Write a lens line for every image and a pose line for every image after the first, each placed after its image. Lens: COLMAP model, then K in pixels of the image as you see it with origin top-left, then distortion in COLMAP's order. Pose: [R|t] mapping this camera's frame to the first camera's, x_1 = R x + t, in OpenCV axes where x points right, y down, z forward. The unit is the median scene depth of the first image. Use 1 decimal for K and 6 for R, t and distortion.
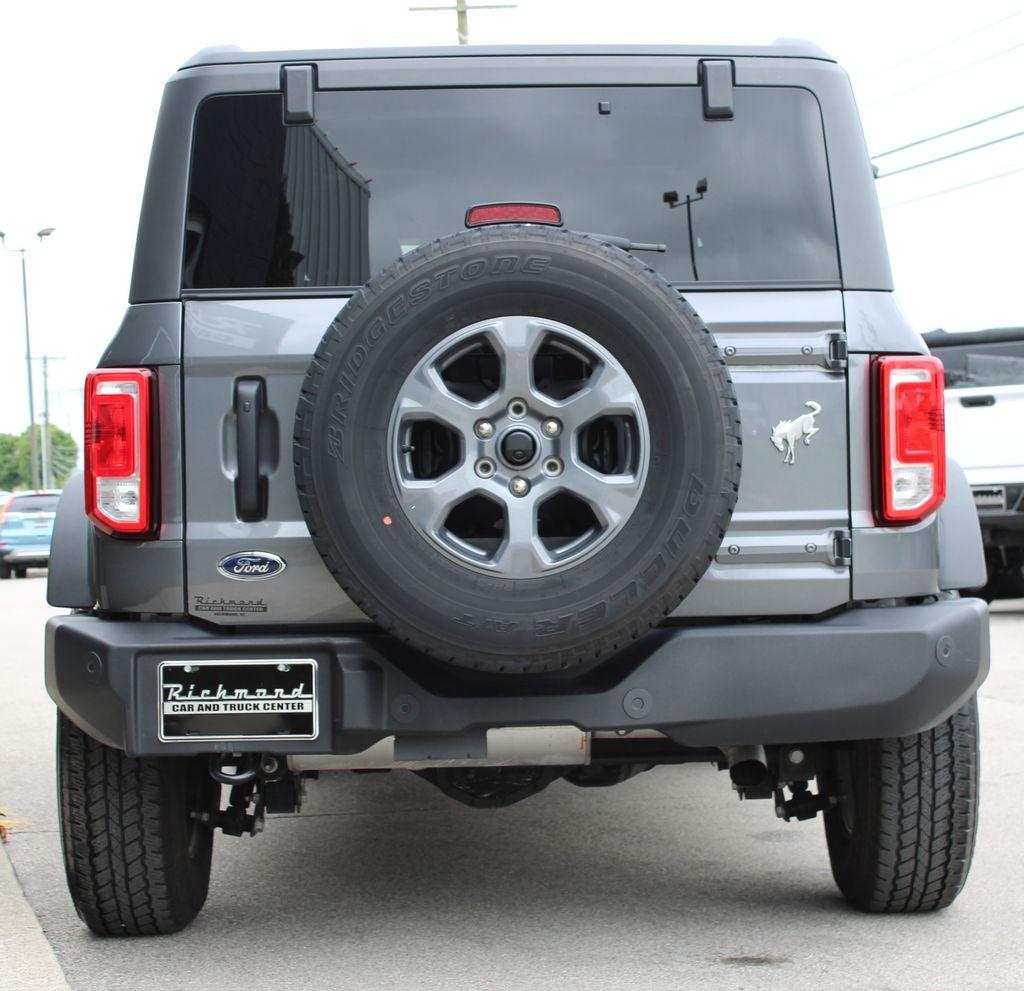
lens RADIAL K [[2487.5, 0, 514.1], [0, 2487.5, 491.1], [0, 0, 1]] dist [0.072566, 0.000000]
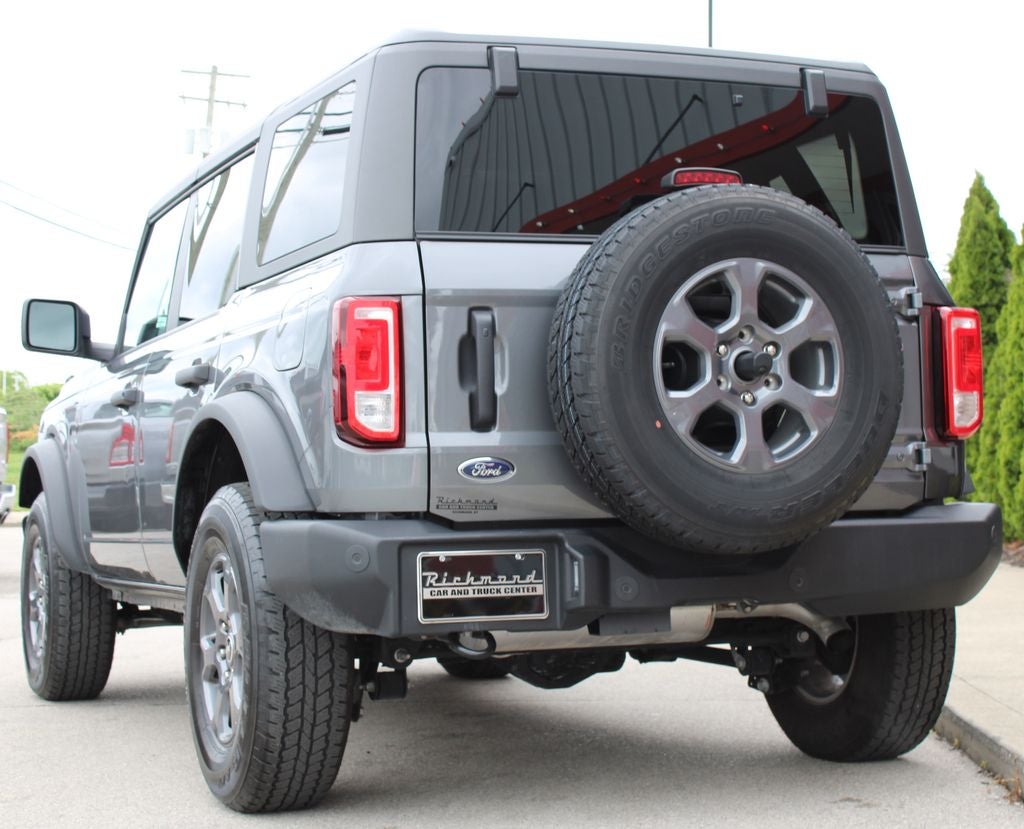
lens RADIAL K [[2047.1, 0, 537.6], [0, 2047.1, 399.4], [0, 0, 1]] dist [-0.022531, 0.000000]
pose [[0.928243, 0.015376, 0.371656, -0.440609], [0.005966, 0.998401, -0.056207, 0.051386], [-0.371927, 0.054391, 0.926667, 0.109148]]
